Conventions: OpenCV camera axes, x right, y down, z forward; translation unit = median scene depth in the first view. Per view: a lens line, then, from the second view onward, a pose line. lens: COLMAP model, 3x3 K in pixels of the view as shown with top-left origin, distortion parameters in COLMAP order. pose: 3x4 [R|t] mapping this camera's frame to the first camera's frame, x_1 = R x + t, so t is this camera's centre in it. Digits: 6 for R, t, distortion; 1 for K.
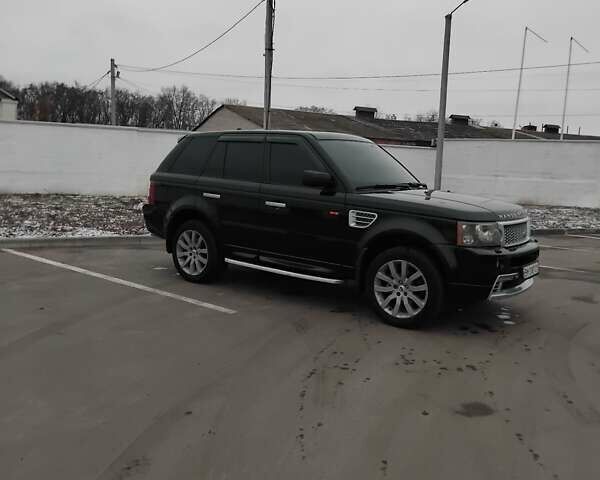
lens RADIAL K [[596.6, 0, 300.0], [0, 596.6, 240.0], [0, 0, 1]] dist [0.146380, -0.314314]
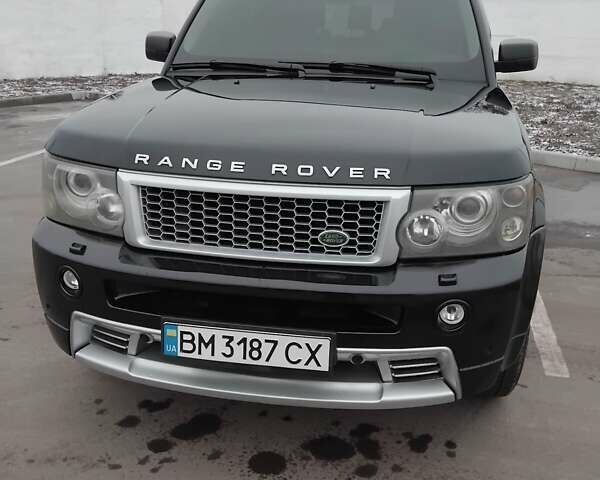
lens RADIAL K [[596.6, 0, 300.0], [0, 596.6, 240.0], [0, 0, 1]] dist [0.146380, -0.314314]
pose [[0.447168, 0.271465, -0.852260, 0.517183], [-0.121065, 0.962433, 0.243036, -0.067633], [0.886219, -0.005499, 0.463234, 0.702044]]
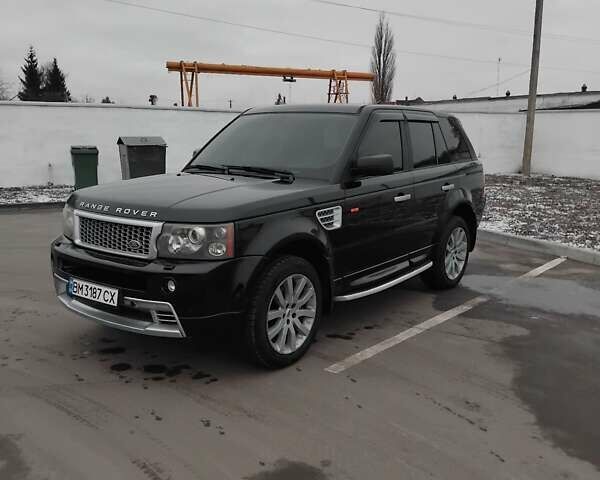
lens RADIAL K [[594.6, 0, 300.0], [0, 594.6, 240.0], [0, 0, 1]] dist [0.152751, -0.325797]
pose [[-0.017127, 0.138631, -0.990196, 0.824516], [-0.145730, 0.979420, 0.139643, -0.106828], [0.989176, 0.146693, 0.003428, 0.971726]]
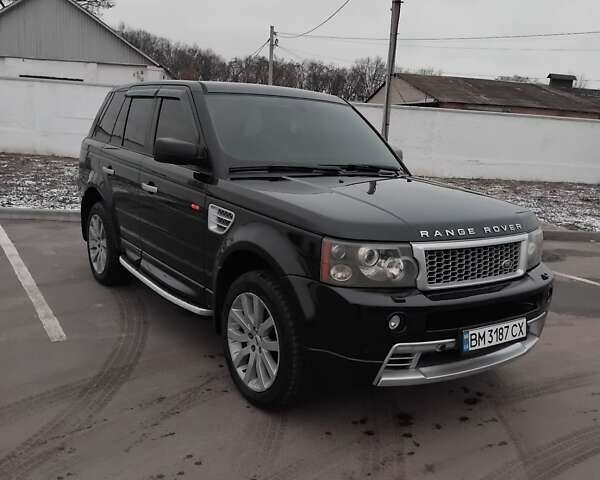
lens RADIAL K [[596.6, 0, 300.0], [0, 596.6, 240.0], [0, 0, 1]] dist [0.146380, -0.314314]
pose [[0.947919, 0.078930, -0.308575, 0.299776], [-0.065574, 0.996416, 0.053433, -0.041706], [0.311687, -0.030416, 0.949698, 0.344838]]
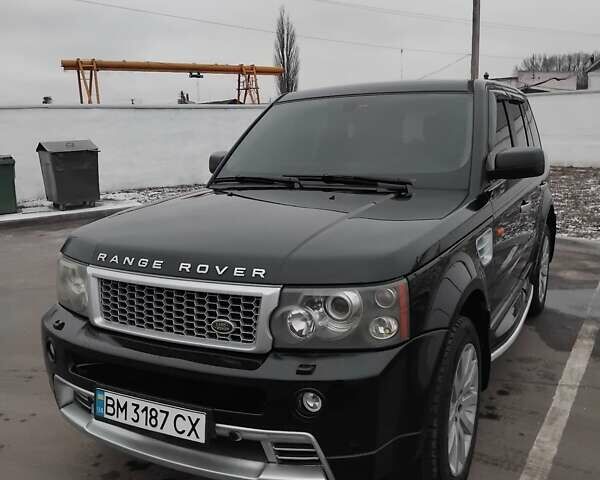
lens RADIAL K [[594.6, 0, 300.0], [0, 594.6, 240.0], [0, 0, 1]] dist [0.152751, -0.325797]
pose [[0.139669, 0.140234, -0.980218, 0.599874], [-0.097372, 0.987068, 0.127340, -0.093038], [0.985399, 0.077660, 0.151518, 0.820656]]
